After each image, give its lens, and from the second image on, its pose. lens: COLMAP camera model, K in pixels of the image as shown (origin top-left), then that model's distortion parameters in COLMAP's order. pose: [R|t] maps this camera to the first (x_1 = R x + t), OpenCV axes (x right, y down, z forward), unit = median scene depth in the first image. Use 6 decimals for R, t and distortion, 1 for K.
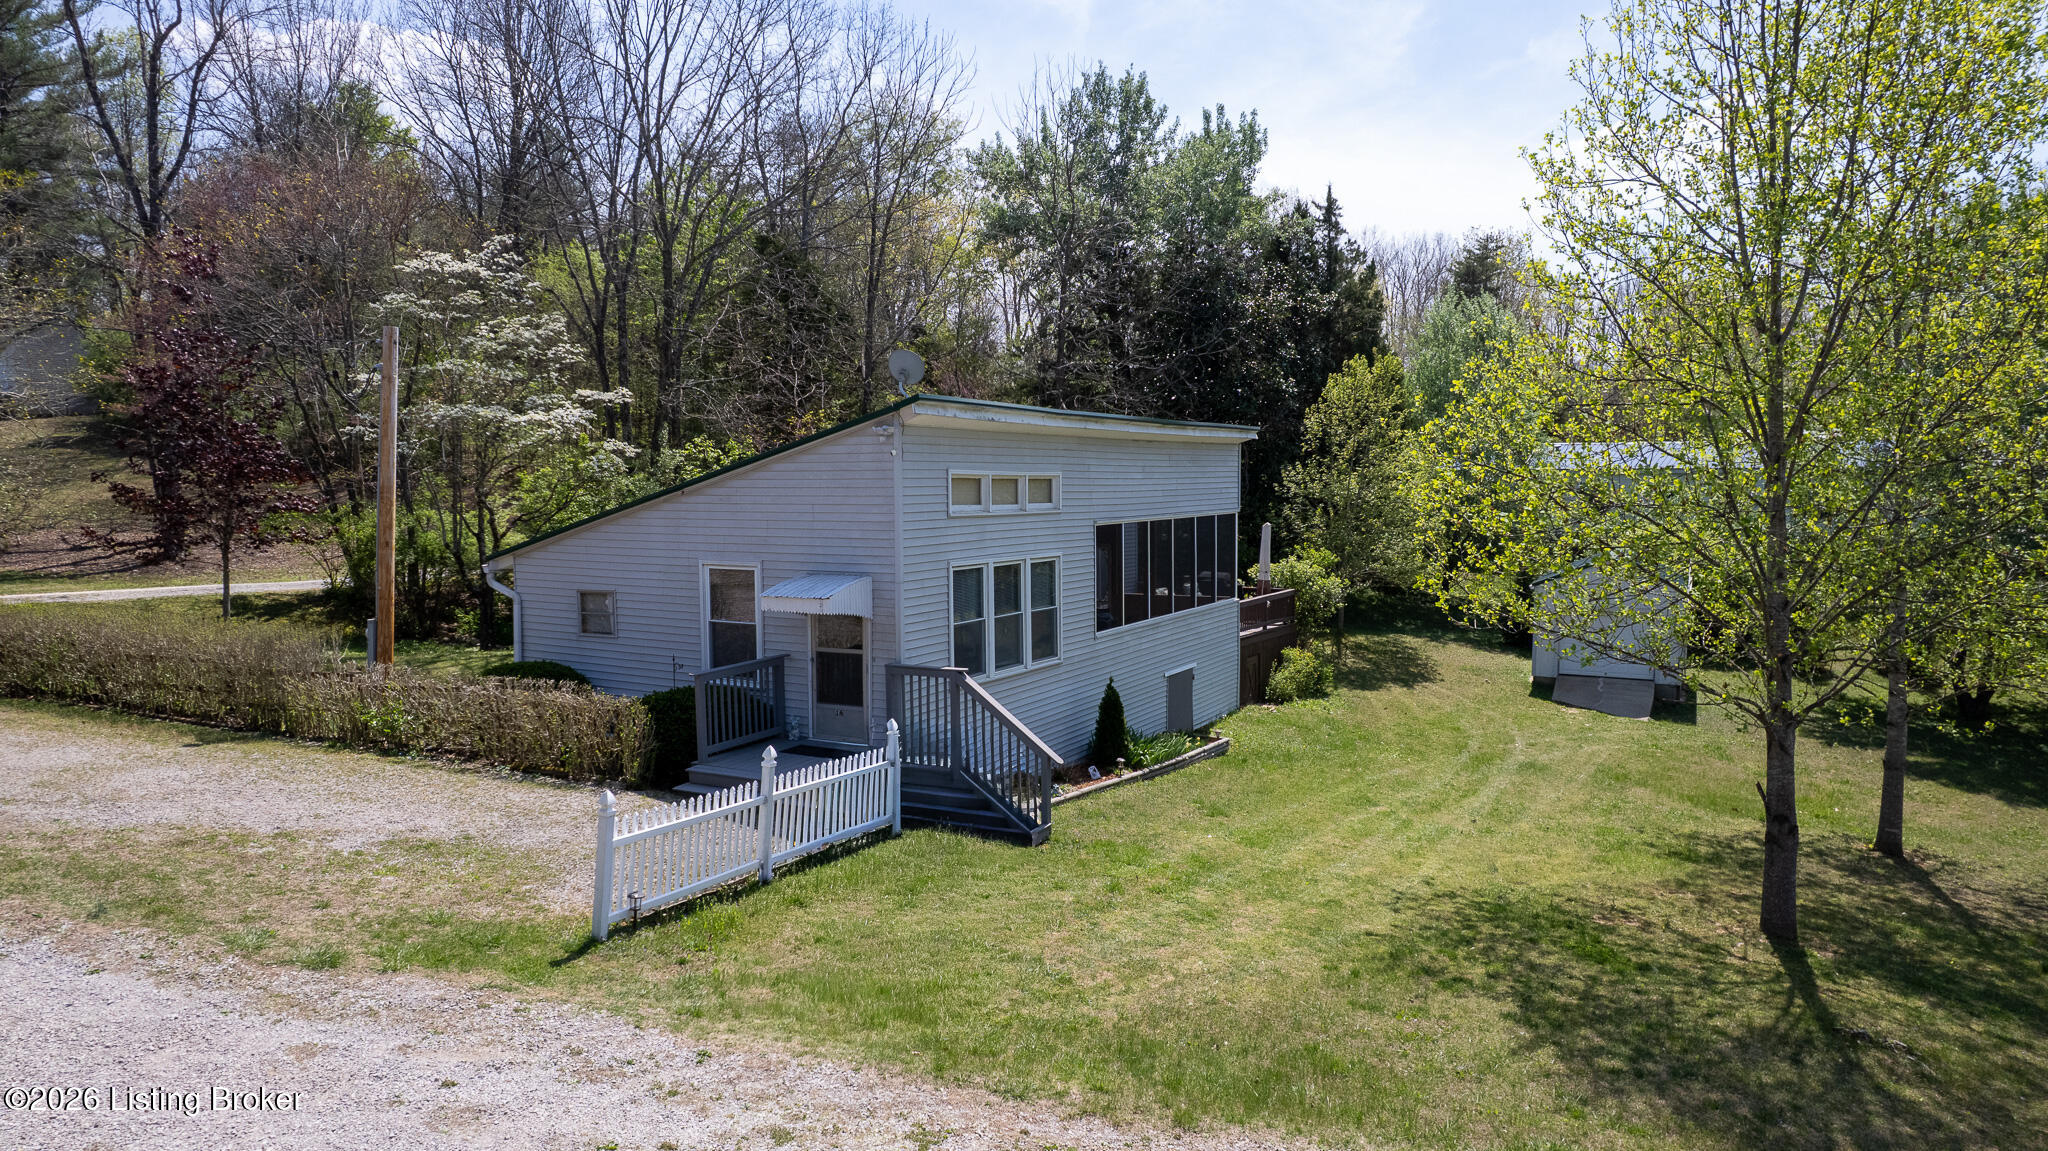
lens RADIAL K [[1300.1, 0, 1024.0], [0, 1300.1, 575.5], [0, 0, 1]] dist [-0.030318, 0.001936]
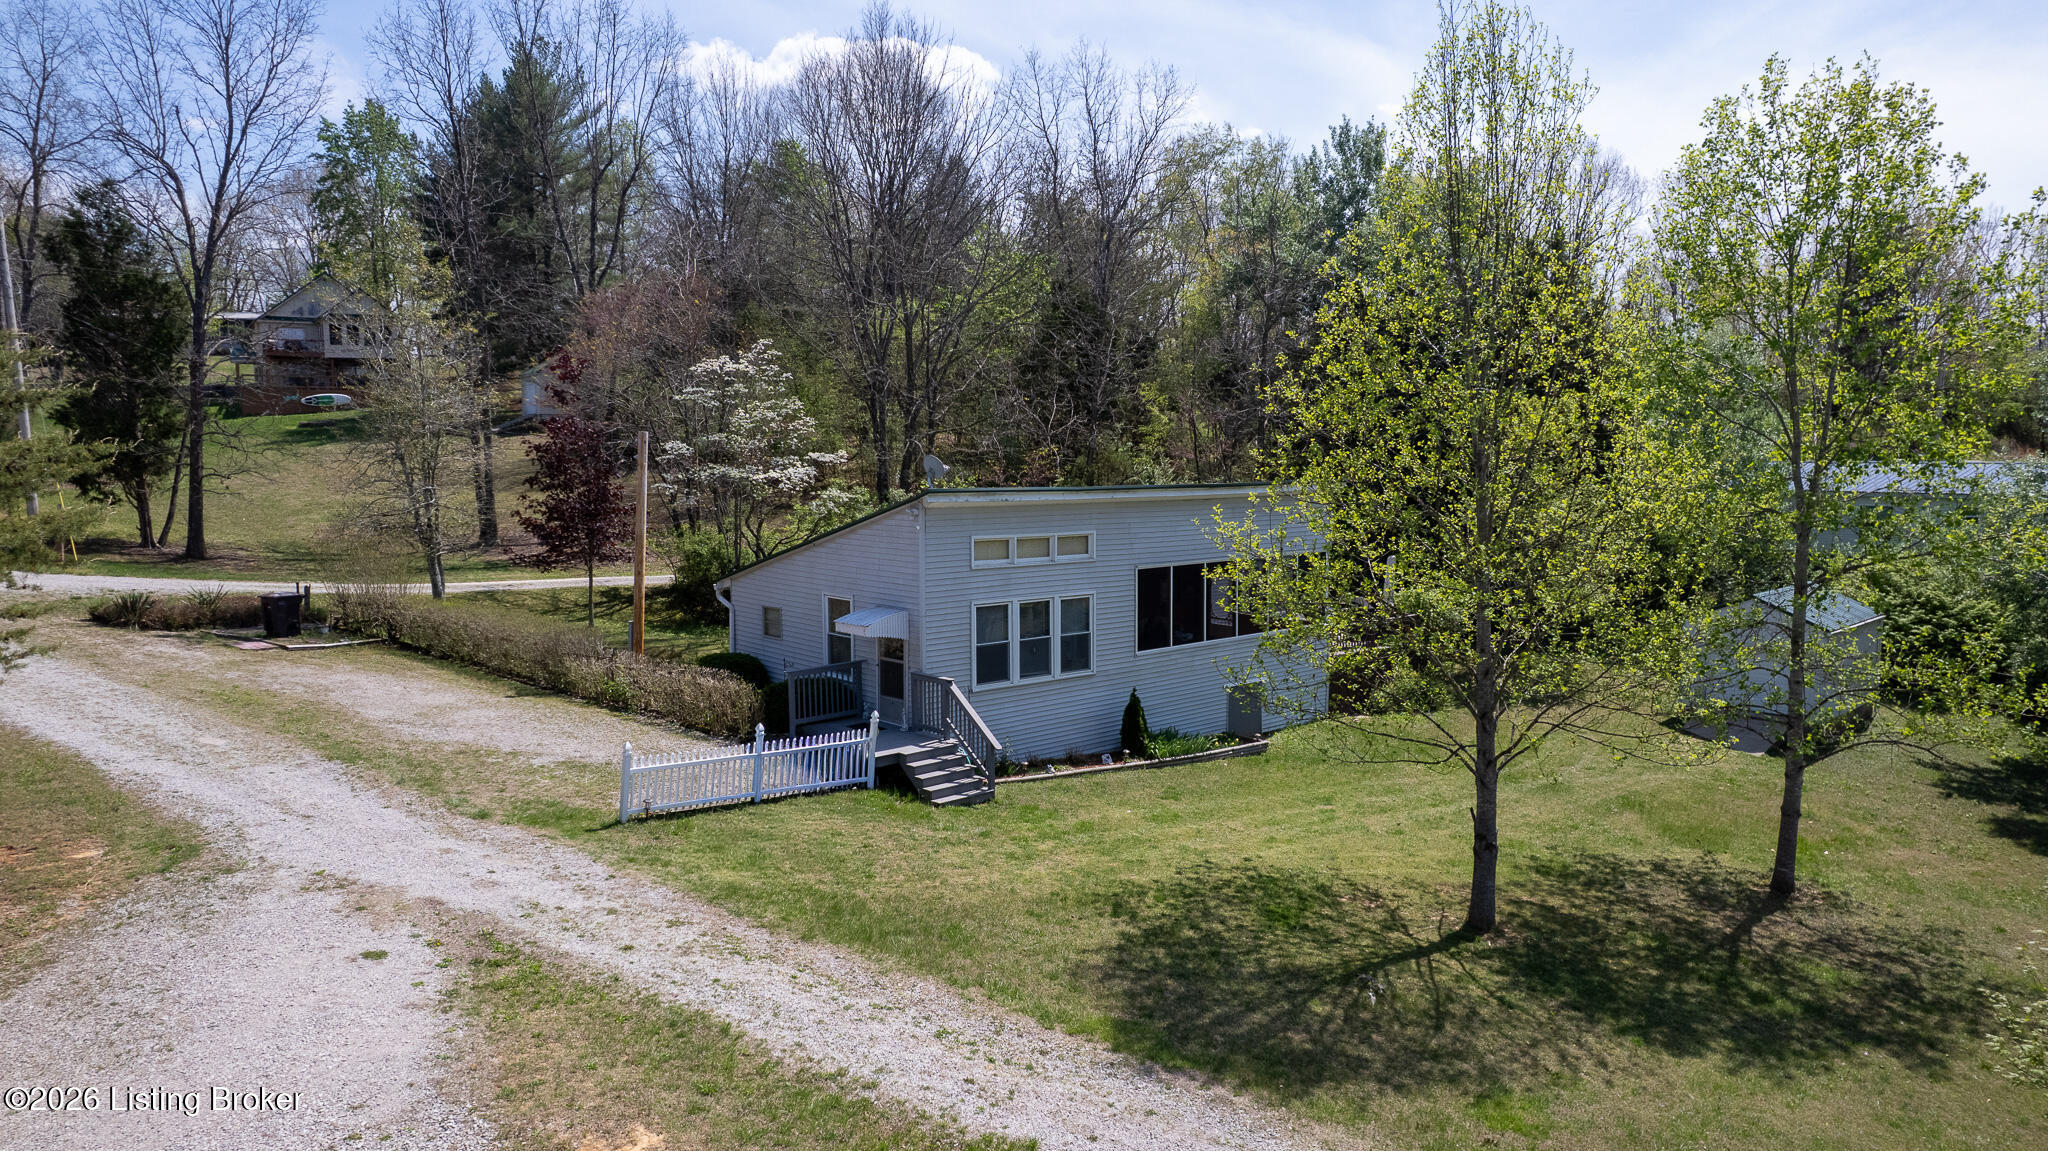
lens RADIAL K [[1300.5, 0, 1024.0], [0, 1300.5, 575.5], [0, 0, 1]] dist [-0.087044, 0.089042]
pose [[0.940714, 0.035343, -0.337355, 0.435532], [-0.027721, 0.999241, 0.027385, -0.072755], [0.338066, -0.016410, 0.940979, -0.282063]]
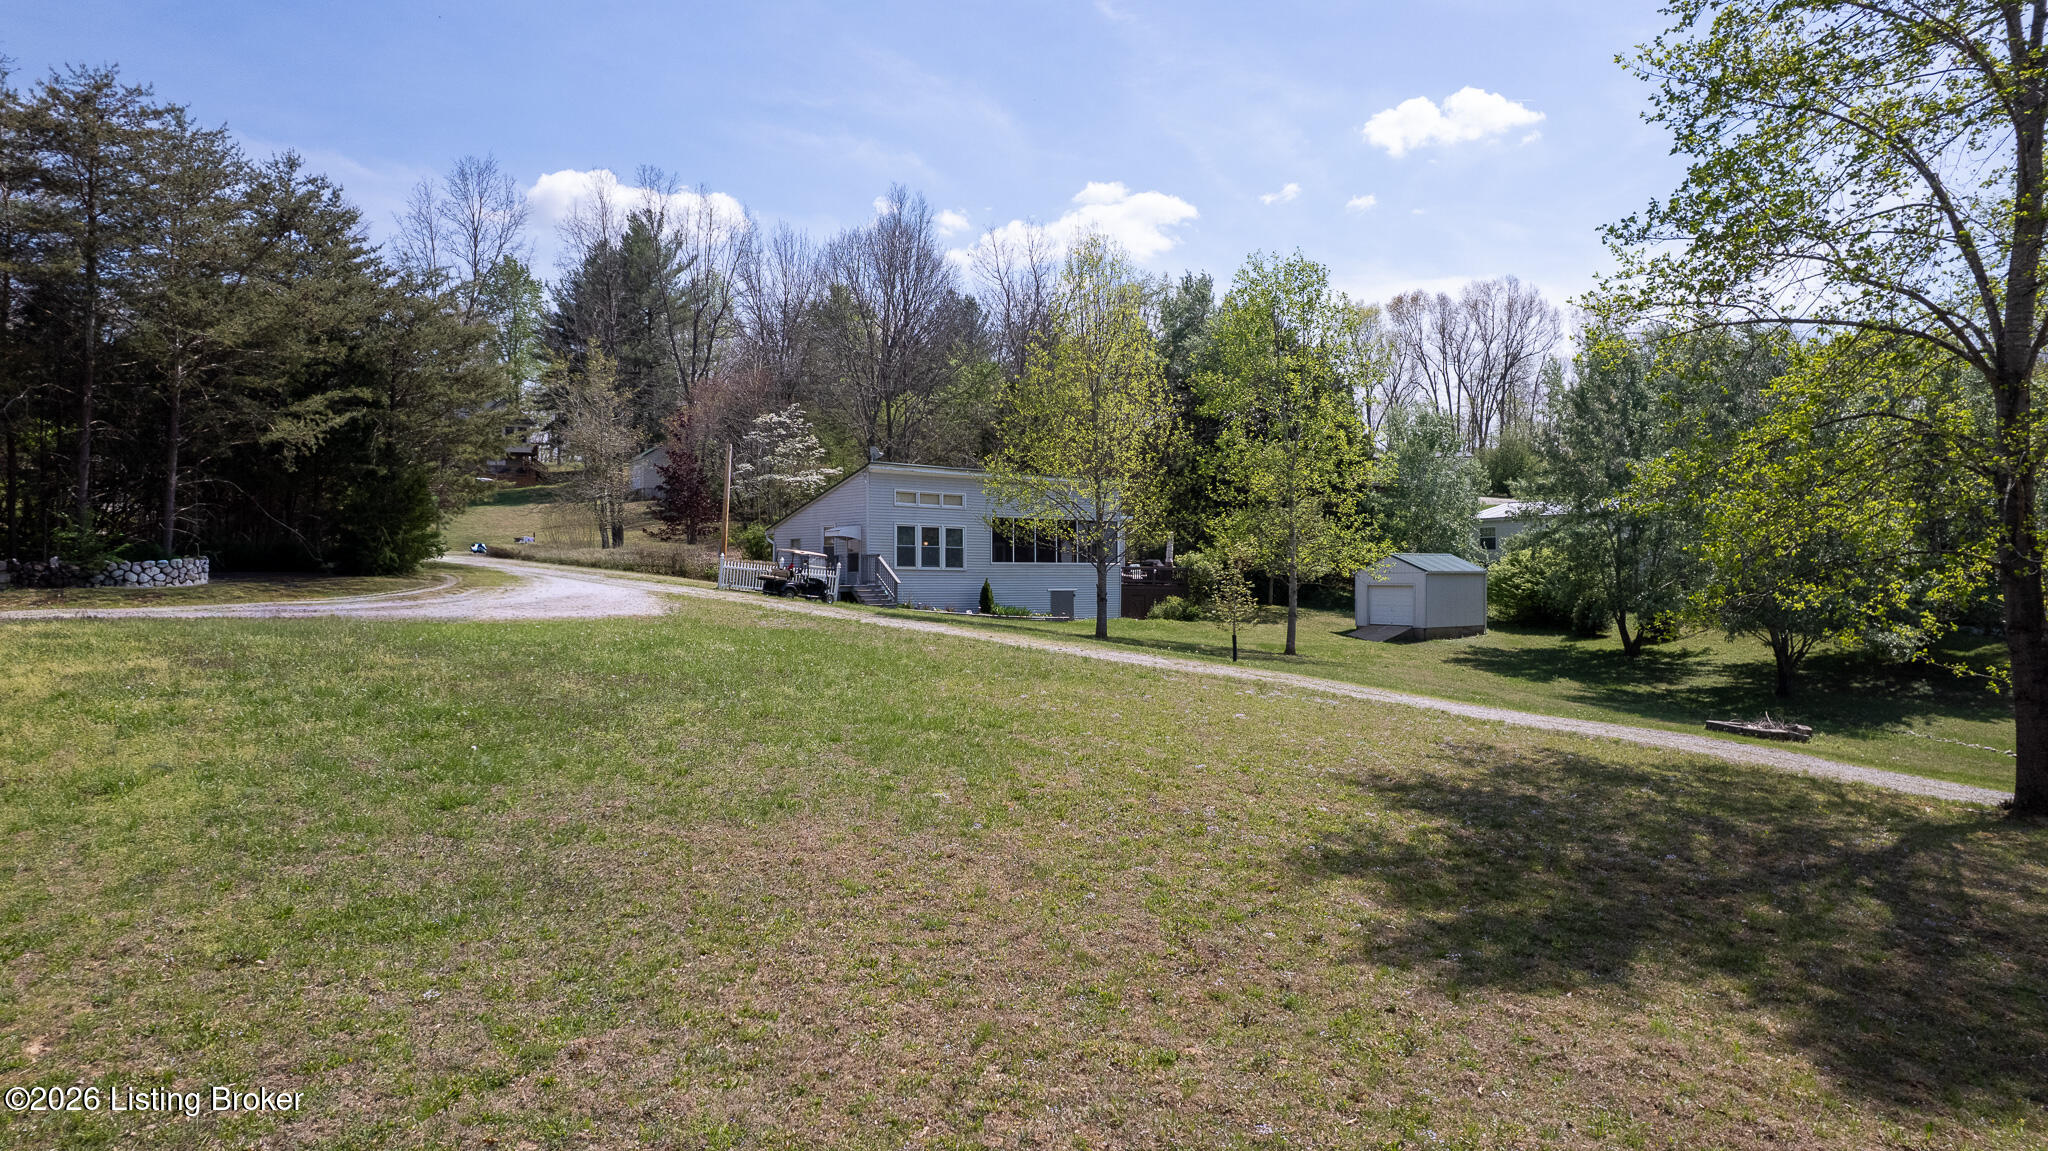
lens RADIAL K [[1300.5, 0, 1024.0], [0, 1300.5, 575.5], [0, 0, 1]] dist [-0.087044, 0.089042]
pose [[0.924111, 0.004120, -0.382103, 1.157345], [-0.034119, 0.996838, -0.071768, 0.268684], [0.380599, 0.079359, 0.921329, -1.318263]]
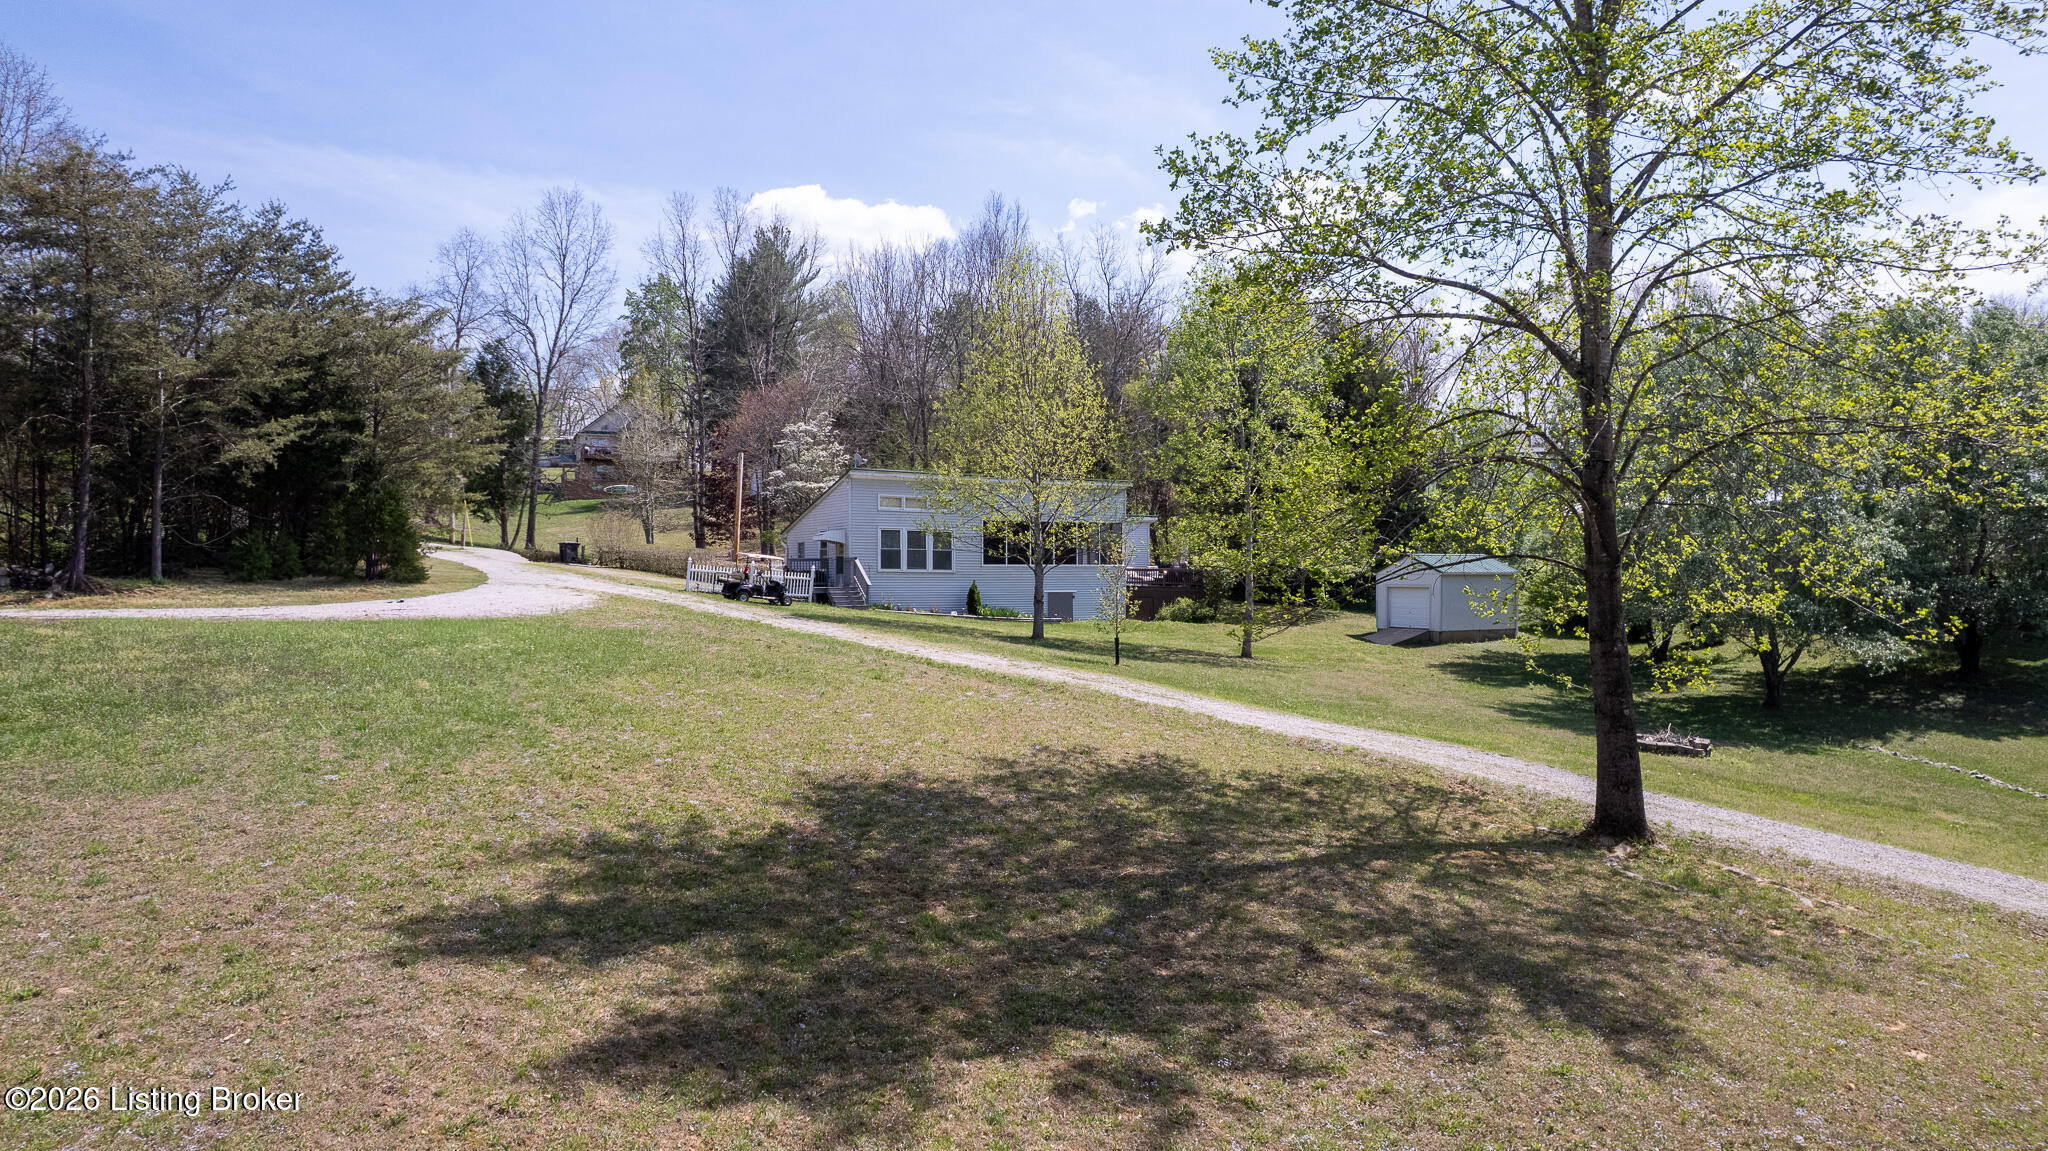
lens RADIAL K [[1300.1, 0, 1024.0], [0, 1300.1, 575.5], [0, 0, 1]] dist [-0.030318, 0.001936]
pose [[0.848634, 0.002756, -0.528973, 1.599985], [-0.044219, 0.996856, -0.065746, 0.250518], [0.527129, 0.079185, 0.846088, -1.148243]]
